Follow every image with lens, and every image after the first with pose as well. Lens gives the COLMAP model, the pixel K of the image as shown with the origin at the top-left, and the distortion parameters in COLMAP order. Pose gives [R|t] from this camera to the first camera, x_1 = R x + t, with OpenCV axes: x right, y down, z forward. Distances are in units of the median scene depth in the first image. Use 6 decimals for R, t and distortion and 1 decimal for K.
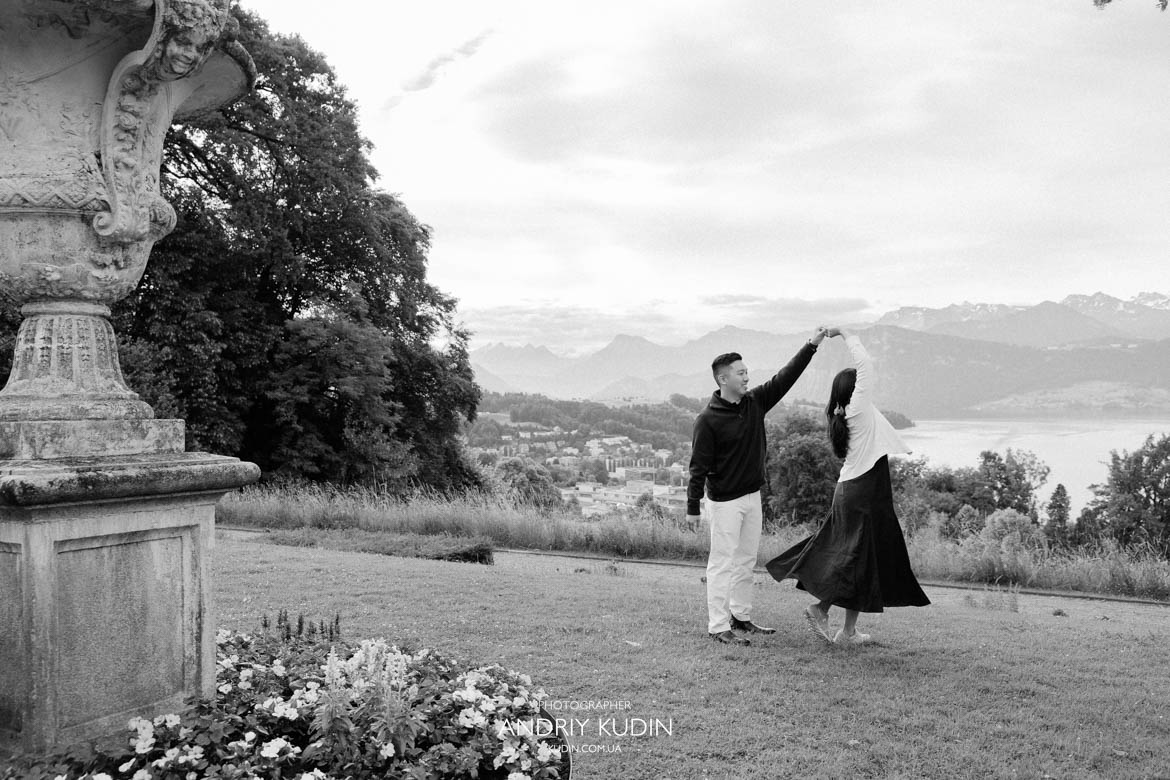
lens RADIAL K [[1023.7, 0, 585.0], [0, 1023.7, 390.0], [0, 0, 1]] dist [-0.005644, 0.002879]
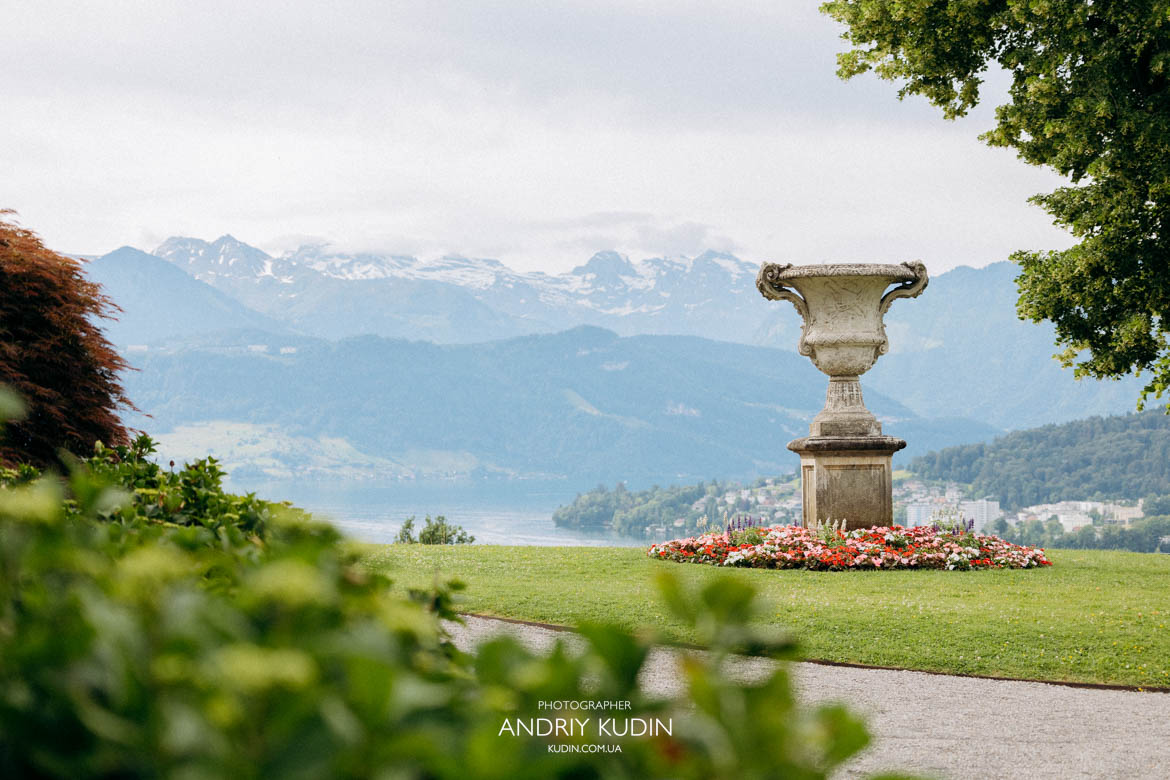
lens RADIAL K [[2432.4, 0, 585.0], [0, 2432.4, 390.0], [0, 0, 1]] dist [0.050967, 0.111500]
pose [[0.808298, 0.027643, 0.588124, -0.325108], [-0.017138, 0.999579, -0.023429, 0.007286], [-0.588523, 0.008859, 0.808432, -0.248422]]
